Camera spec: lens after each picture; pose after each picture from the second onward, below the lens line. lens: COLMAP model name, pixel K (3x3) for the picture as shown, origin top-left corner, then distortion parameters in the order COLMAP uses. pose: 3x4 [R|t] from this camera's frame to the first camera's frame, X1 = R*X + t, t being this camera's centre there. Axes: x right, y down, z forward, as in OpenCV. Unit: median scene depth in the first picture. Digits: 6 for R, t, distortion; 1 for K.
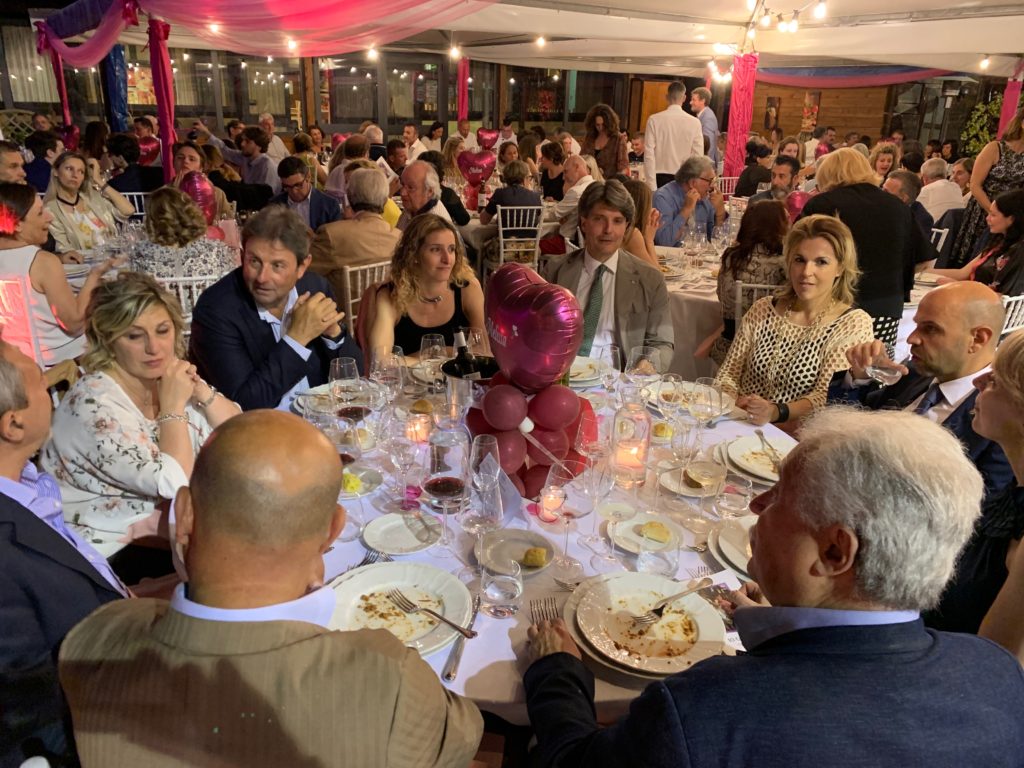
lens RADIAL K [[774.7, 0, 512.0], [0, 774.7, 384.0], [0, 0, 1]] dist [0.008205, -0.005813]
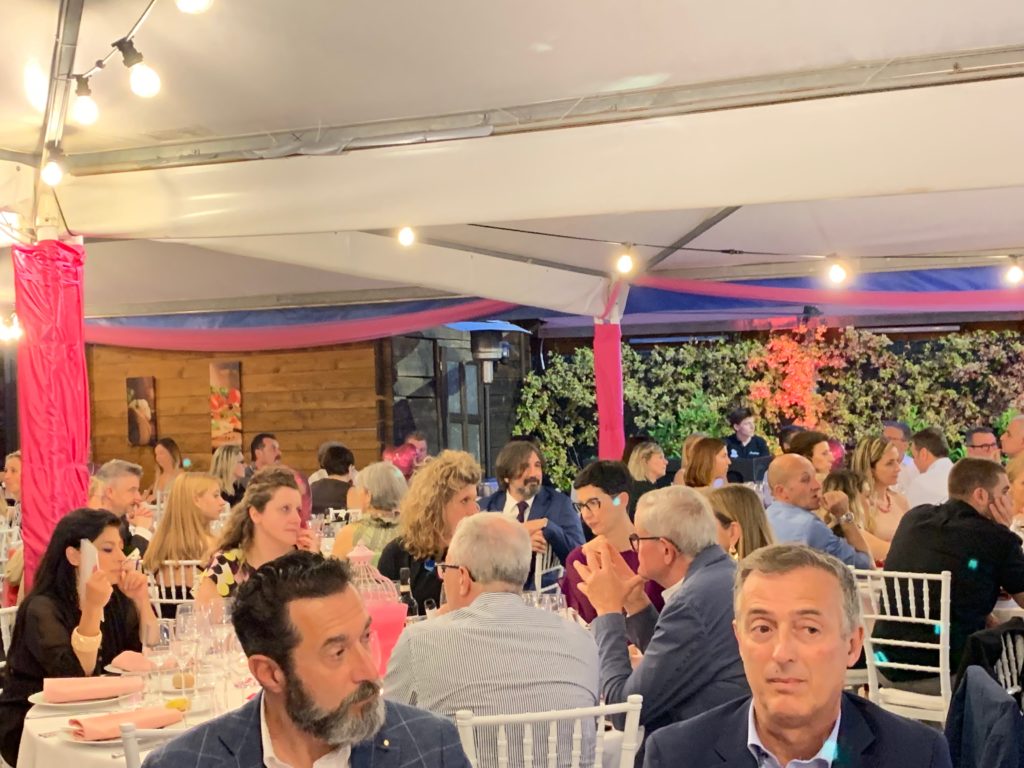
lens RADIAL K [[1482.0, 0, 512.0], [0, 1482.0, 384.0], [0, 0, 1]] dist [0.133621, -0.008089]
pose [[0.849994, -0.042102, 0.525107, 0.070927], [0.225534, 0.929911, -0.290515, -0.071652], [-0.476072, 0.365366, 0.799914, 0.223327]]
